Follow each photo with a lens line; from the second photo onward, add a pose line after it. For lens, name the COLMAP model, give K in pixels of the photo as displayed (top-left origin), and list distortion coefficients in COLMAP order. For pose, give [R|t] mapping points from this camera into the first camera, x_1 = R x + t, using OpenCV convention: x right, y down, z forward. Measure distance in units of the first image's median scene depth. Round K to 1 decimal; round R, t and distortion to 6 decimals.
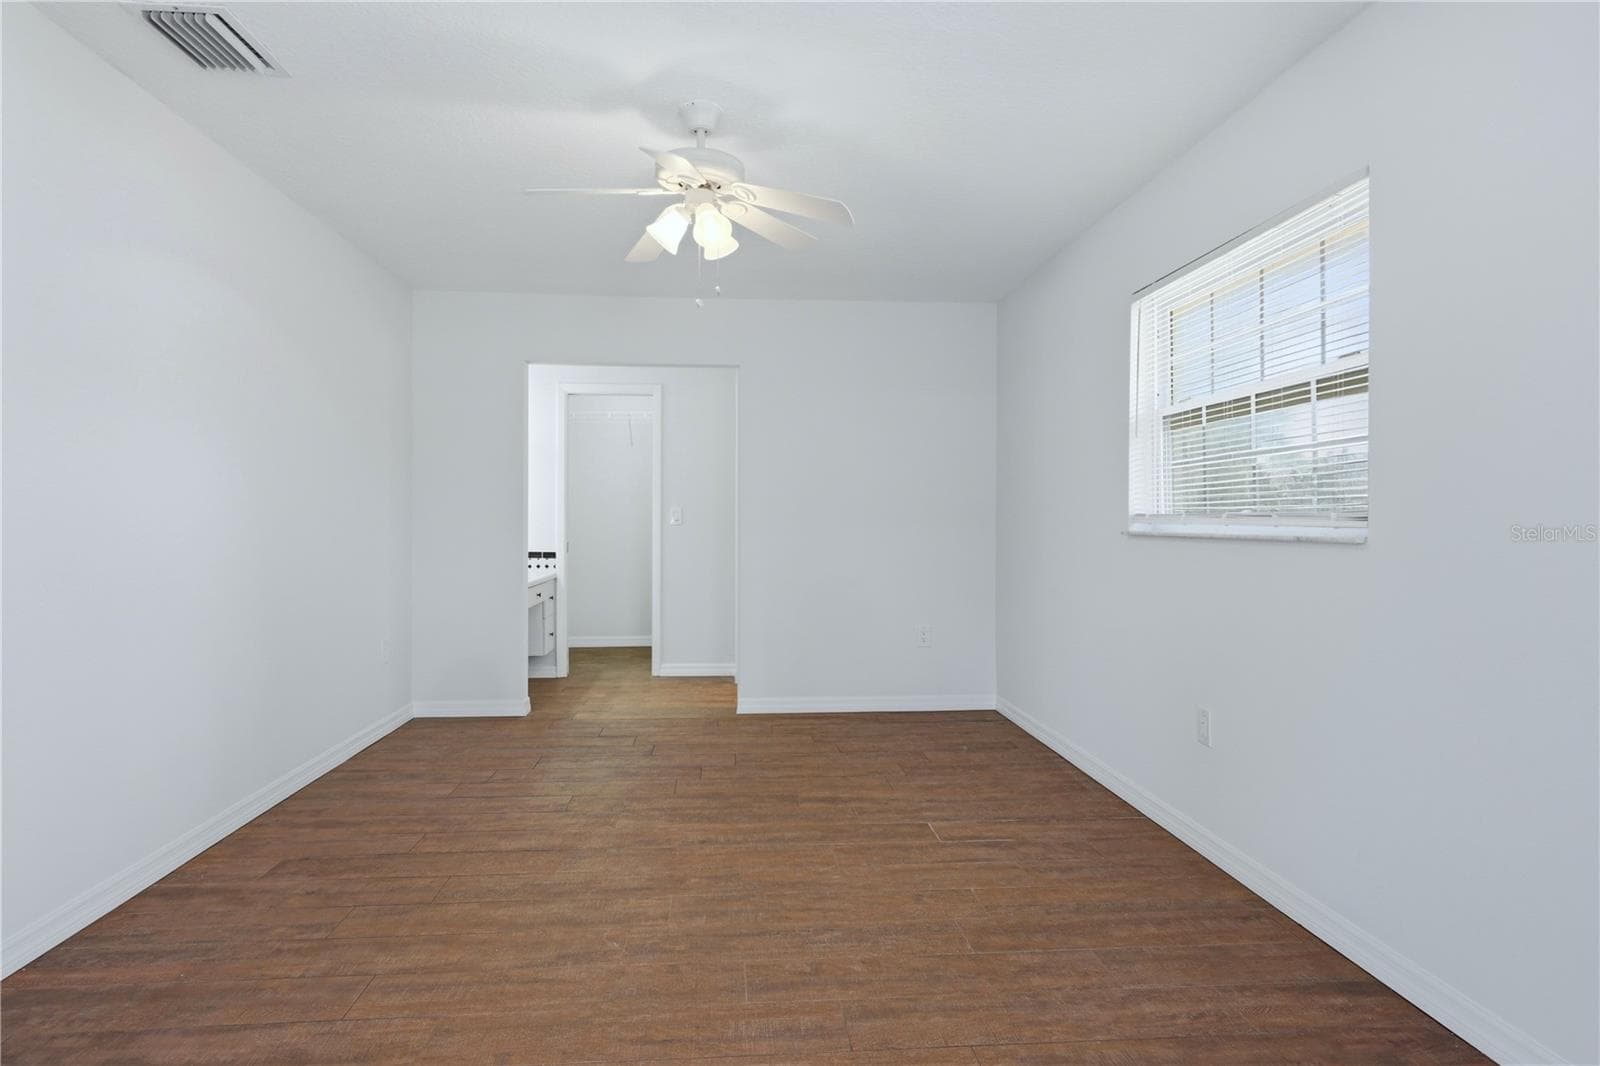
lens RADIAL K [[886.5, 0, 800.0], [0, 886.5, 533.0], [0, 0, 1]] dist [-0.002811, -0.000316]
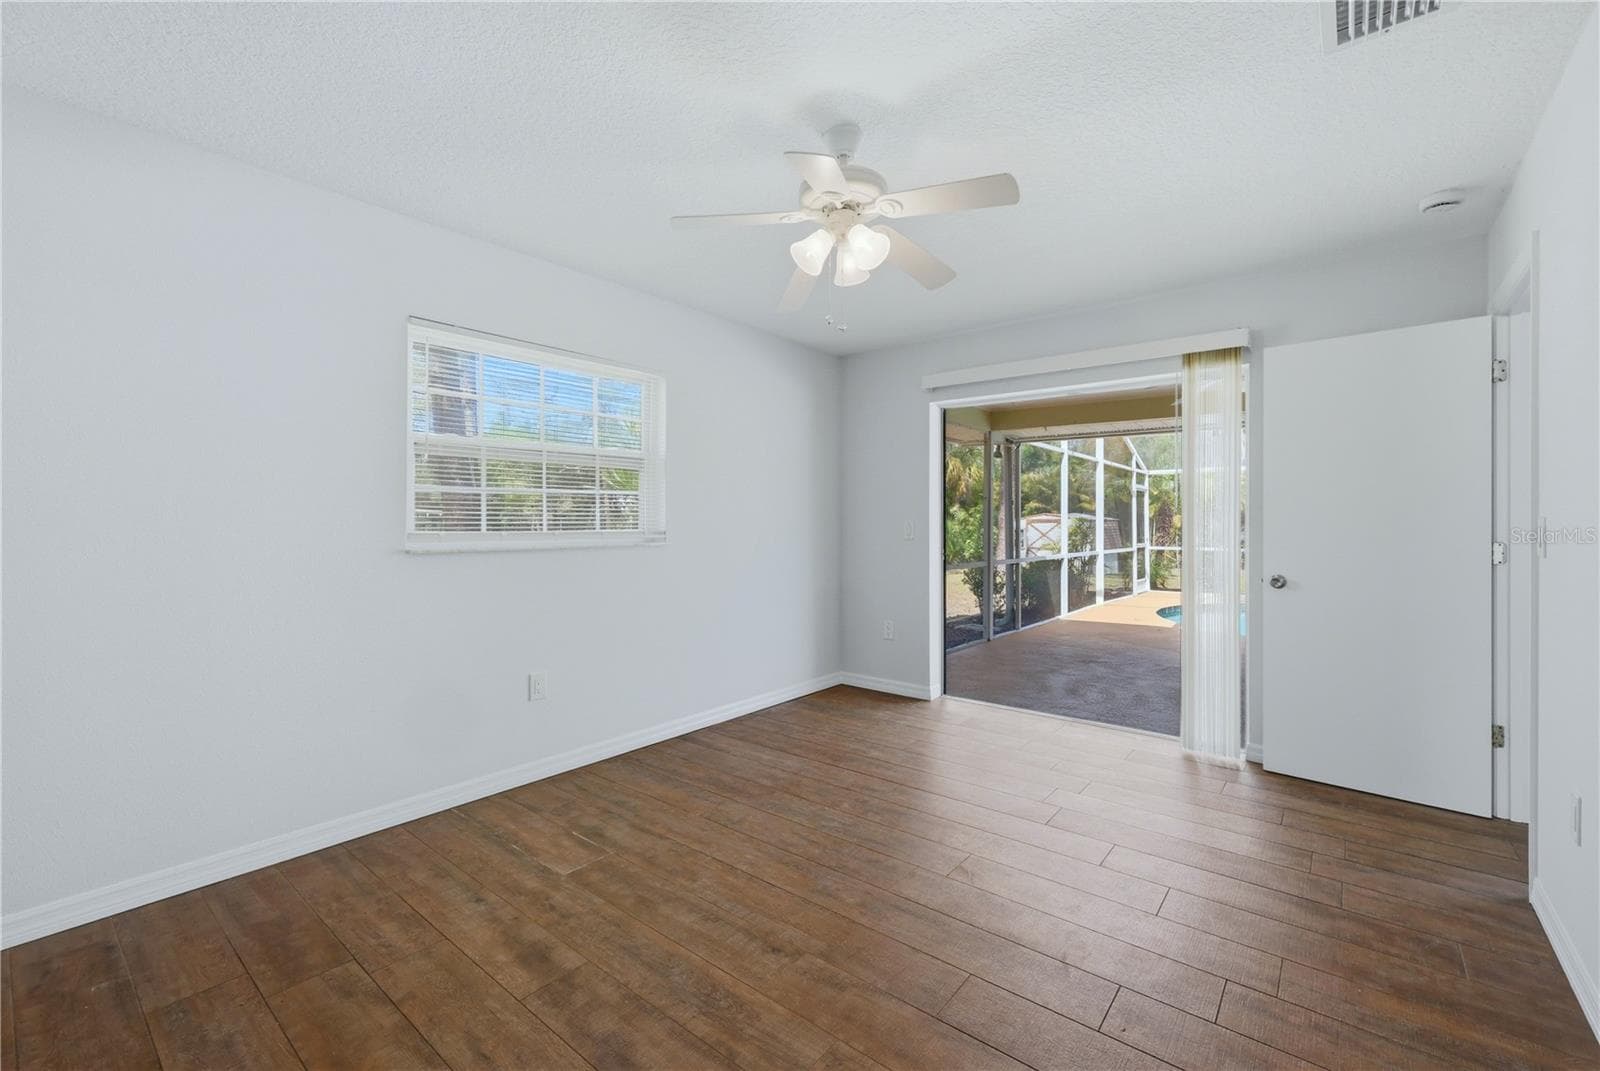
lens RADIAL K [[677.9, 0, 794.2], [0, 677.9, 528.9], [0, 0, 1]] dist [0.001340, 0.000216]
pose [[-0.712694, -0.010458, 0.701398, -0.522813], [0.009605, 0.999650, 0.024665, -0.044869], [-0.701410, 0.024315, -0.712343, 1.353258]]
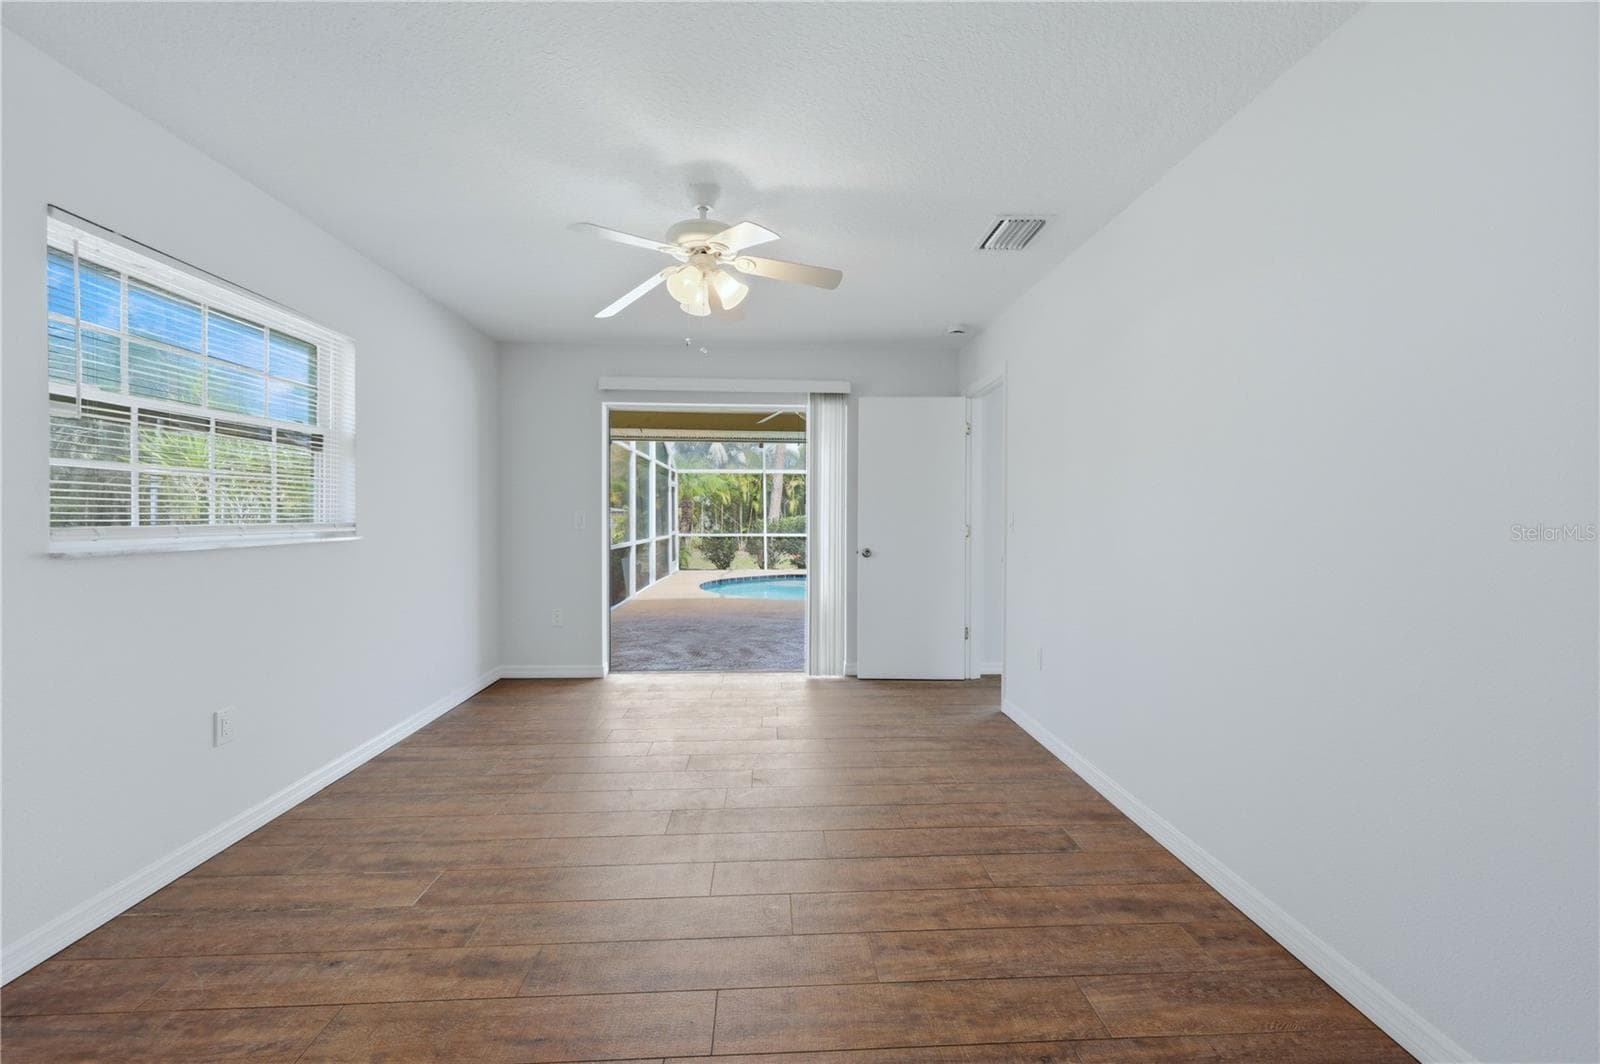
lens RADIAL K [[661.9, 0, 800.0], [0, 661.9, 532.0], [0, 0, 1]] dist [0.000317, 0.000116]
pose [[-0.999348, -0.006175, 0.035585, -0.238917], [-0.004562, 0.998966, 0.045228, -0.048524], [-0.035827, 0.045037, -0.998343, 1.620035]]
